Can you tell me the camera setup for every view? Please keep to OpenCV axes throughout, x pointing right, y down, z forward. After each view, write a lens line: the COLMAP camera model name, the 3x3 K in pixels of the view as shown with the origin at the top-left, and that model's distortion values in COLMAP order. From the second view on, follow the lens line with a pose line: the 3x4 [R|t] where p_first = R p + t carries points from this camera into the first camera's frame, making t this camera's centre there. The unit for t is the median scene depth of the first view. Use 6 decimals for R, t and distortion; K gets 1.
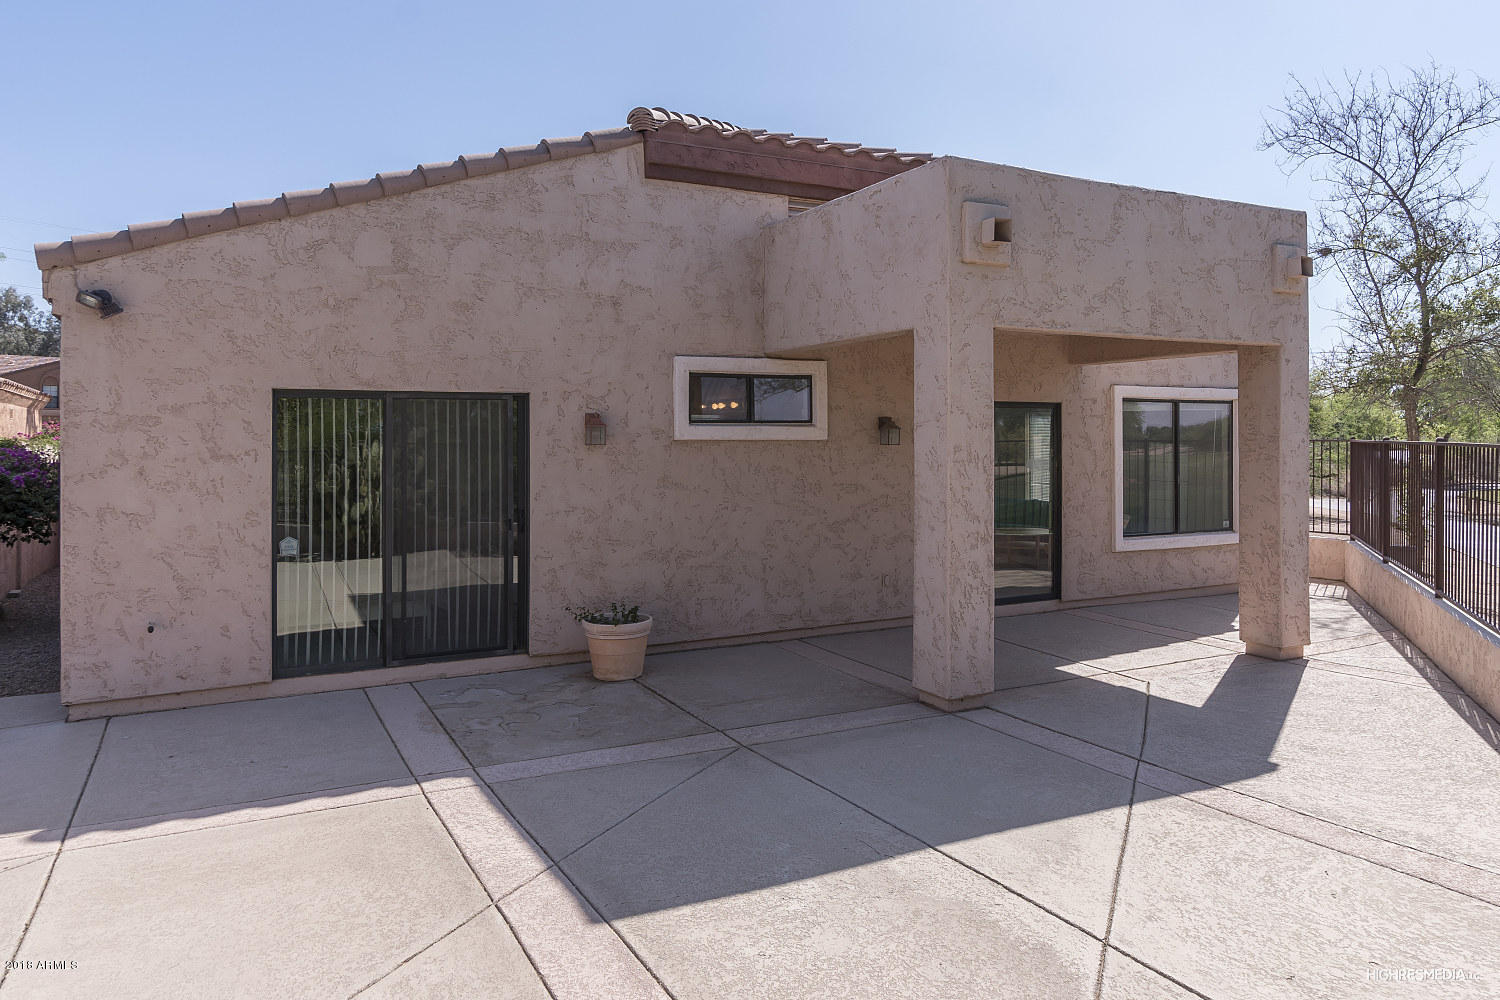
lens RADIAL K [[954.5, 0, 751.7], [0, 954.5, 439.0], [0, 0, 1]] dist [0.003648, 0.000481]
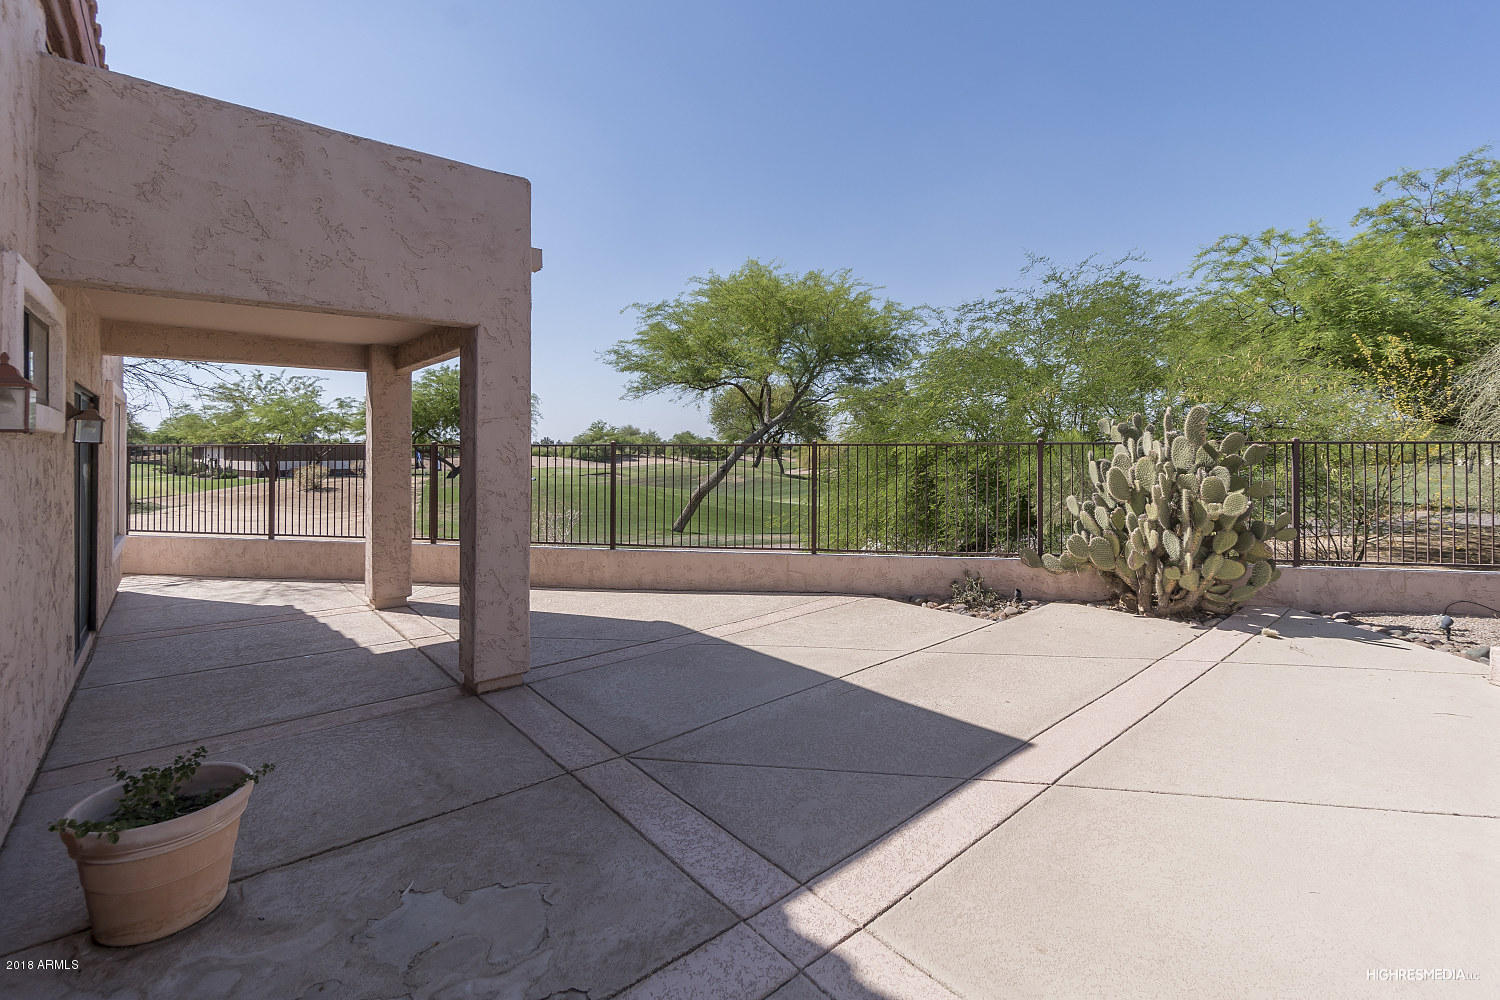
lens RADIAL K [[695.7, 0, 751.9], [0, 695.7, 445.0], [0, 0, 1]] dist [0.001193, 0.000325]
pose [[-0.203480, 0.006980, 0.979054, -0.859878], [0.003451, 0.999973, -0.006412, 0.023362], [-0.979073, 0.002074, -0.203499, 1.228277]]
